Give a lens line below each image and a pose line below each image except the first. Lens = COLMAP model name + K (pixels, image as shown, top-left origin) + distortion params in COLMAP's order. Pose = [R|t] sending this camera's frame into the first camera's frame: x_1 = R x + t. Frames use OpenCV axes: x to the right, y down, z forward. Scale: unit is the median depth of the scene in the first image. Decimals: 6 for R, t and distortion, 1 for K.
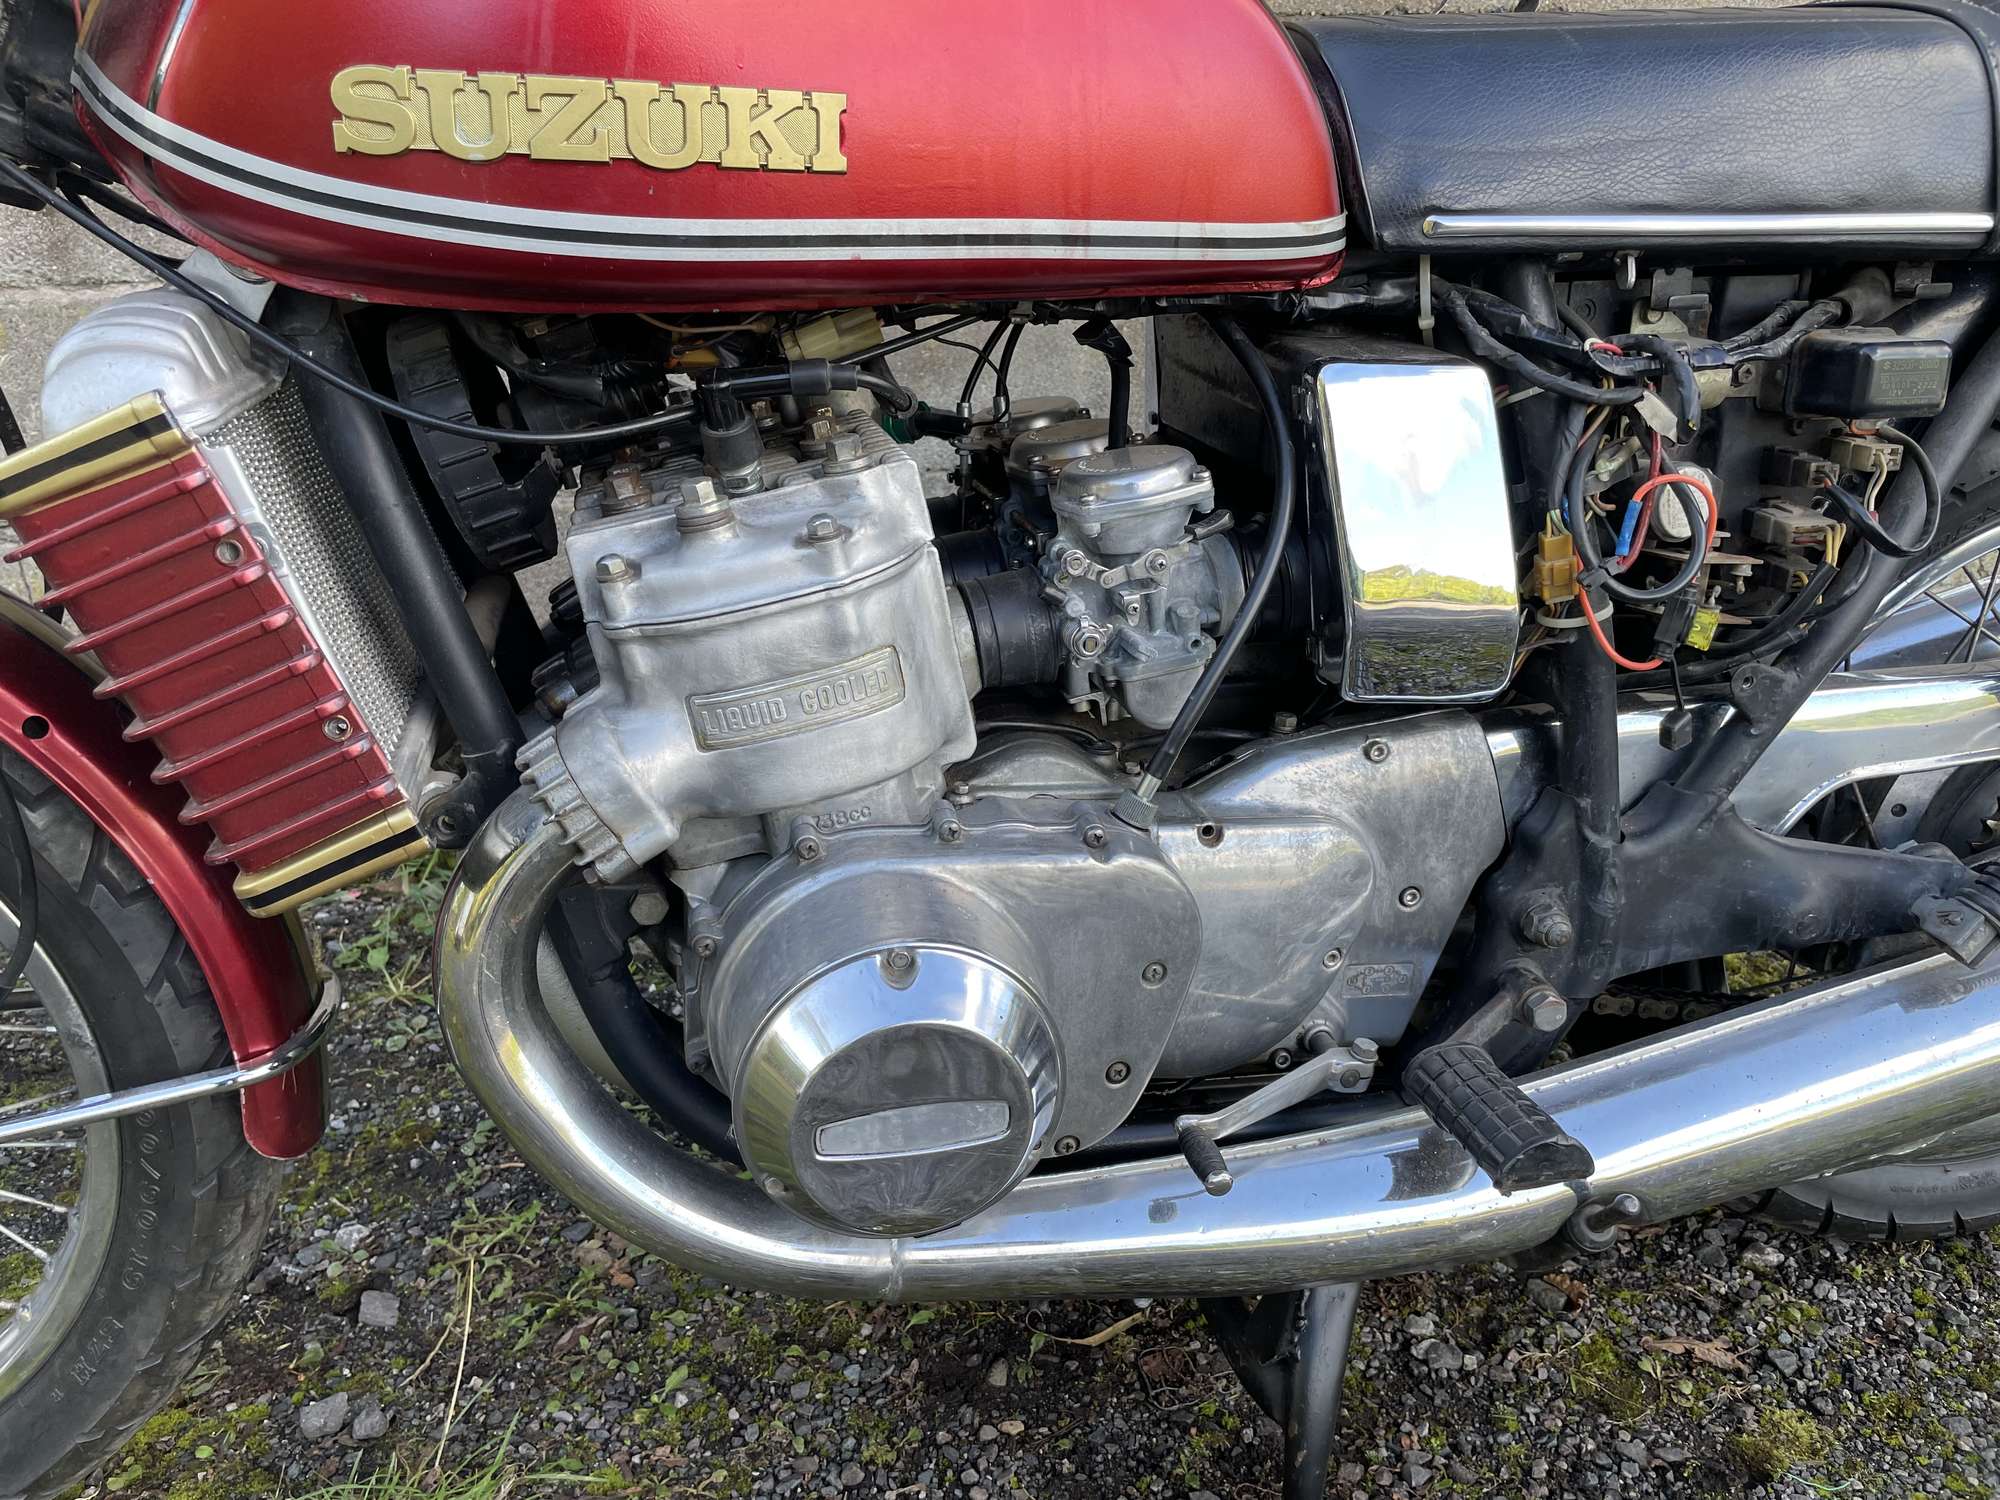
lens RADIAL K [[1534.4, 0, 986.3], [0, 1534.4, 754.1], [0, 0, 1]] dist [0.081299, -0.121472]
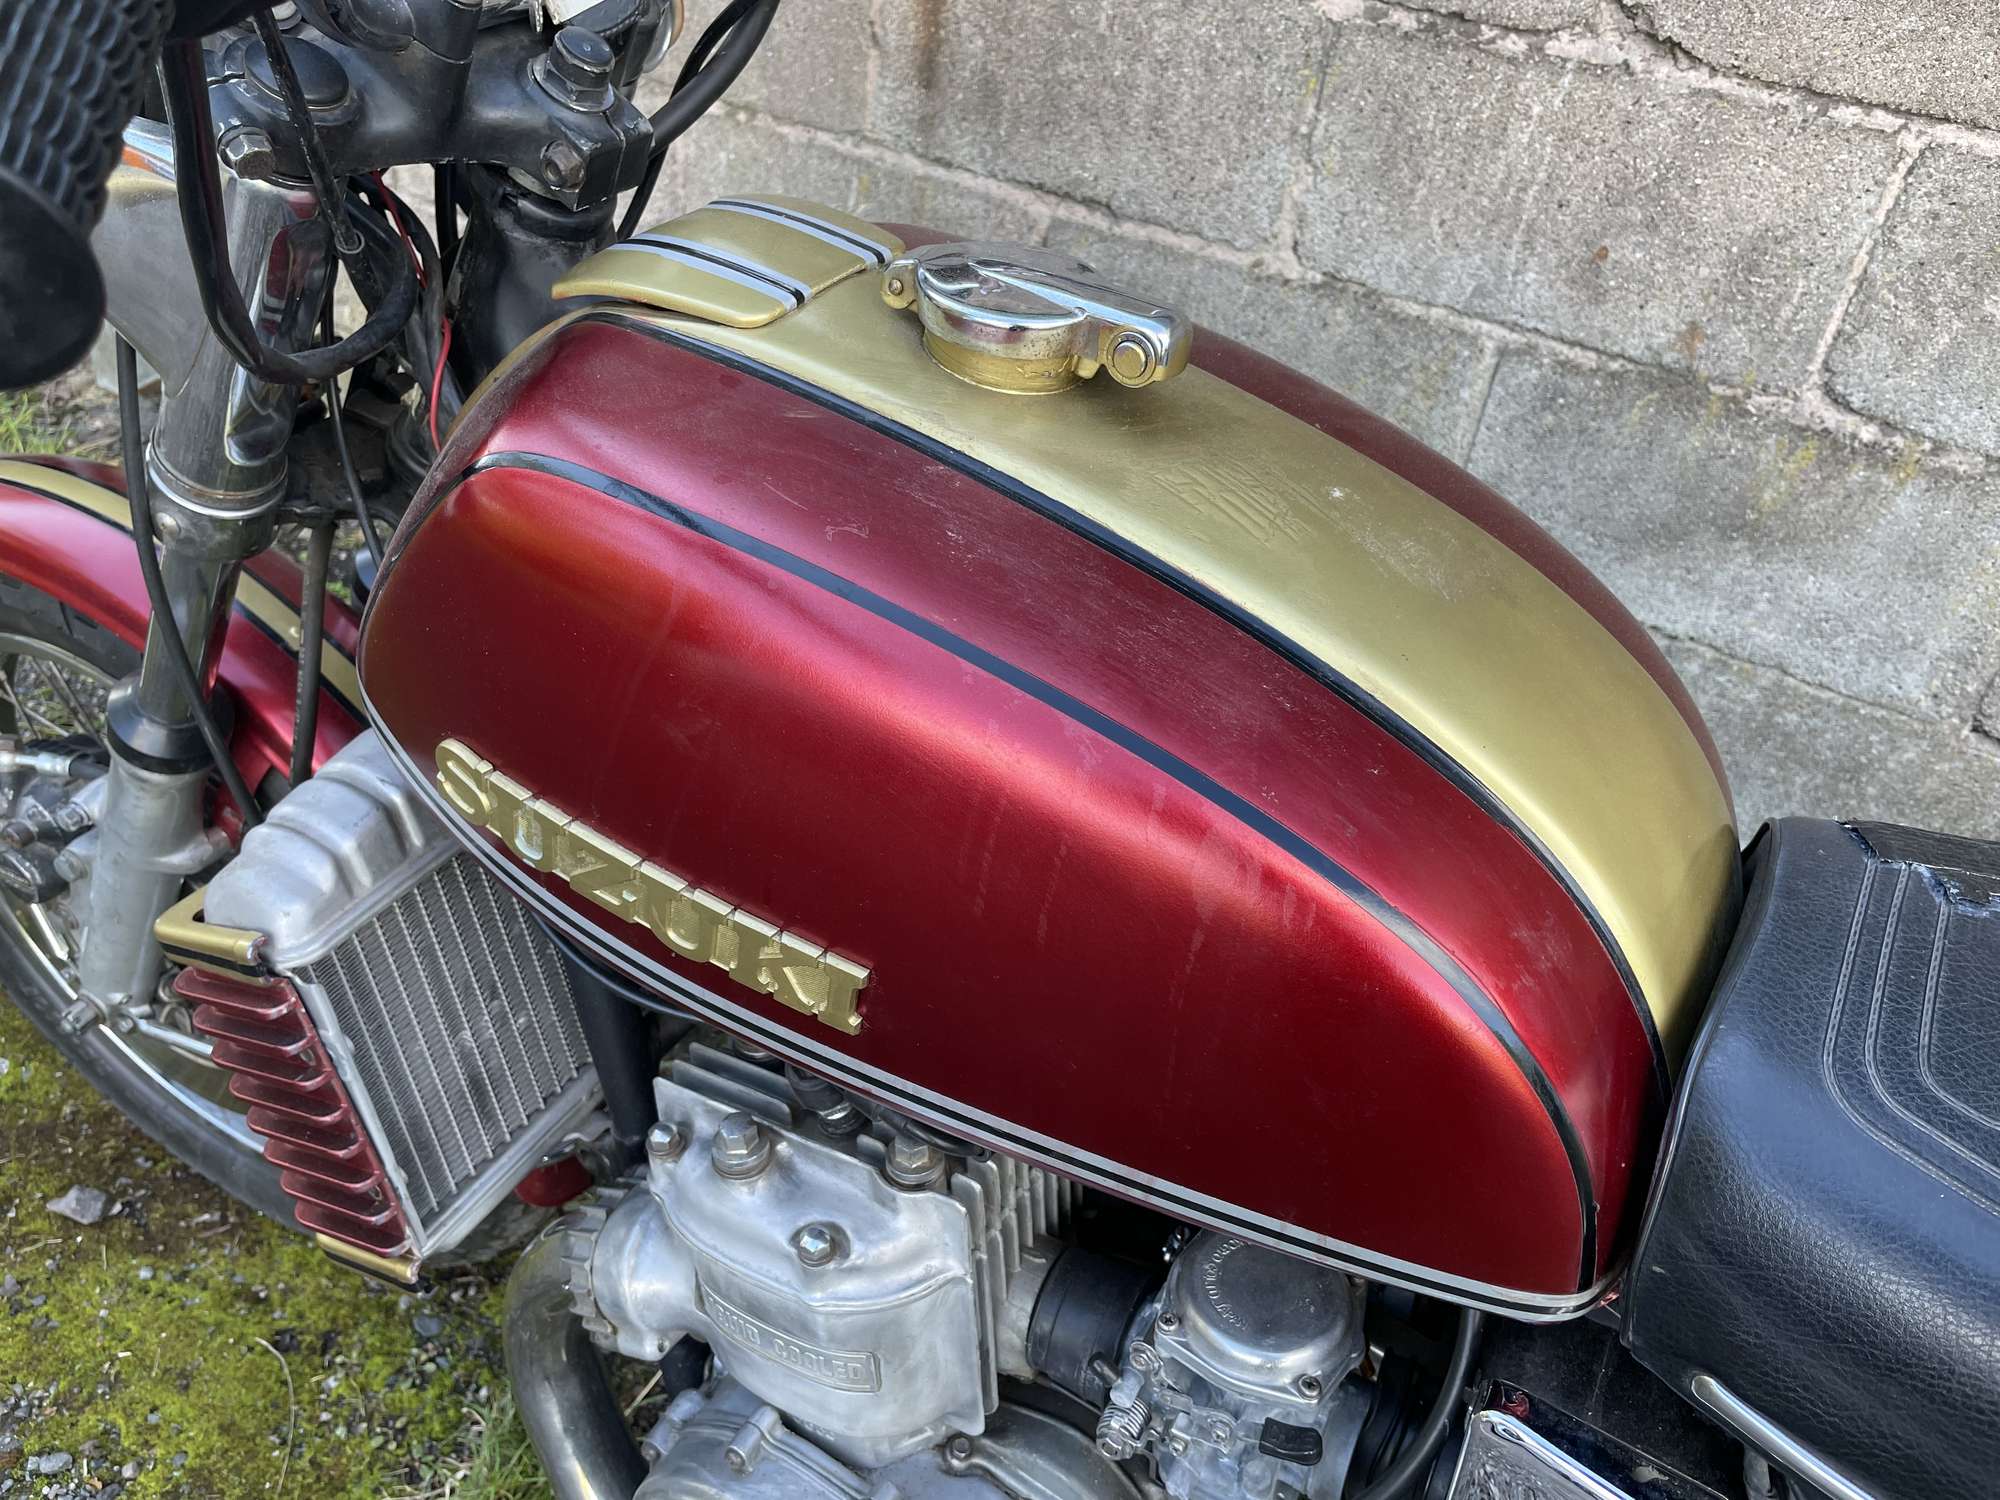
lens RADIAL K [[1534.4, 0, 980.5], [0, 1534.4, 759.1], [0, 0, 1]] dist [0.081299, -0.121472]
pose [[0.736973, 0.482708, -0.473142, 0.218447], [-0.339421, 0.869629, 0.358523, -0.633824], [0.584520, -0.103627, 0.804734, 0.284399]]
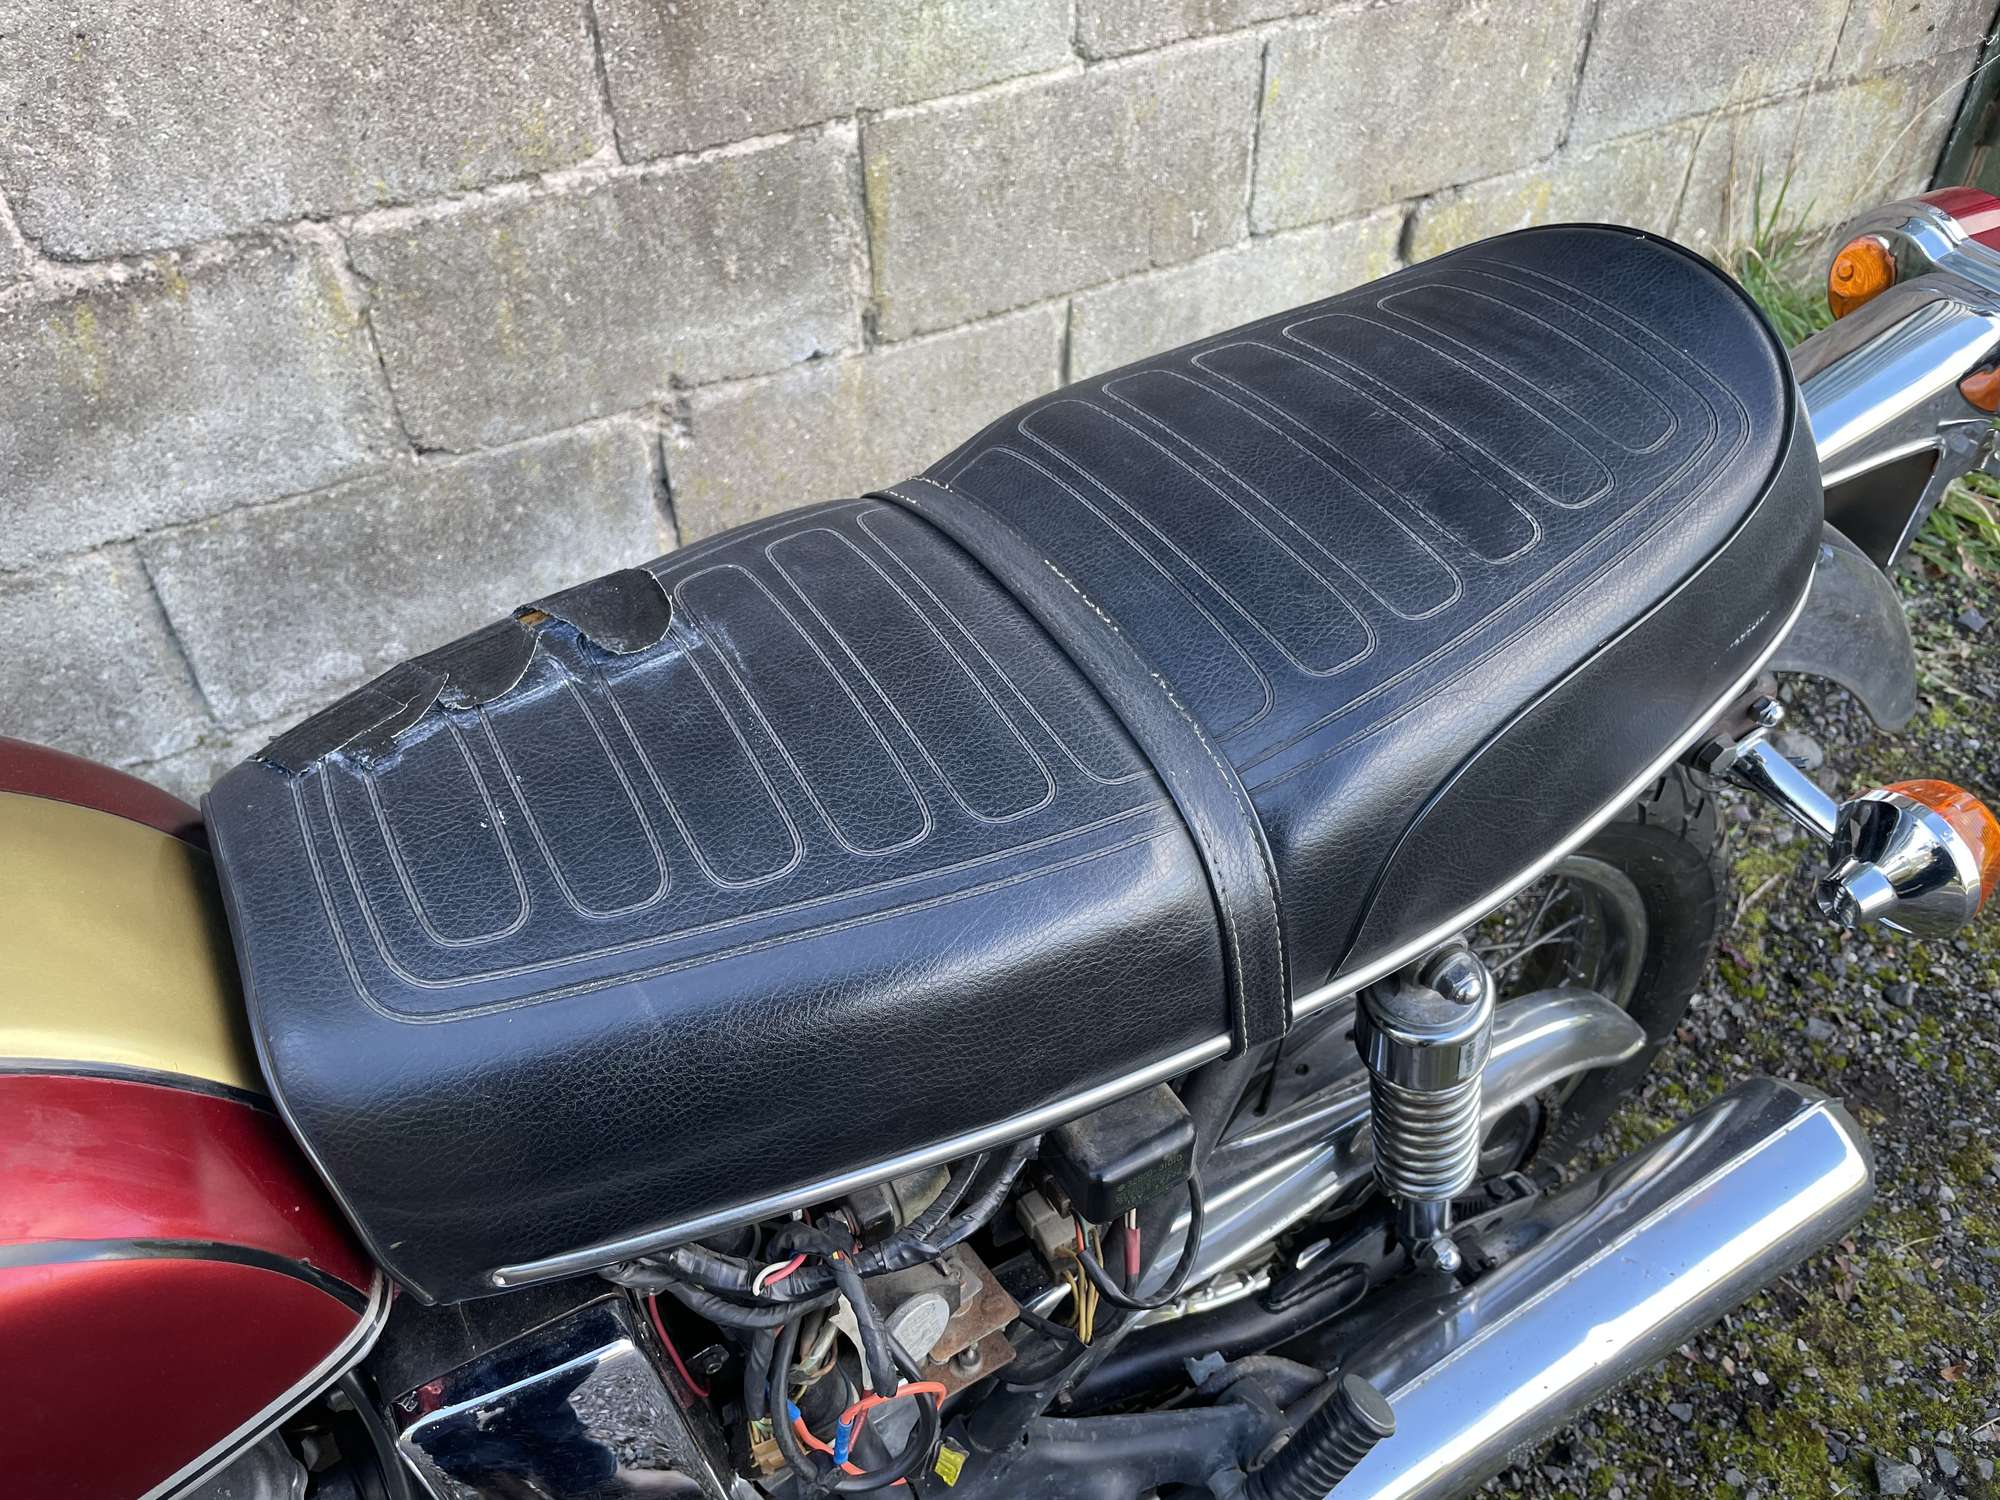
lens RADIAL K [[1534.4, 0, 996.6], [0, 1534.4, 747.6], [0, 0, 1]] dist [0.081299, -0.121472]
pose [[0.951584, -0.198786, 0.234463, 0.343969], [0.097109, 0.918098, 0.384272, -0.734306], [-0.291648, -0.342899, 0.892951, 0.339403]]
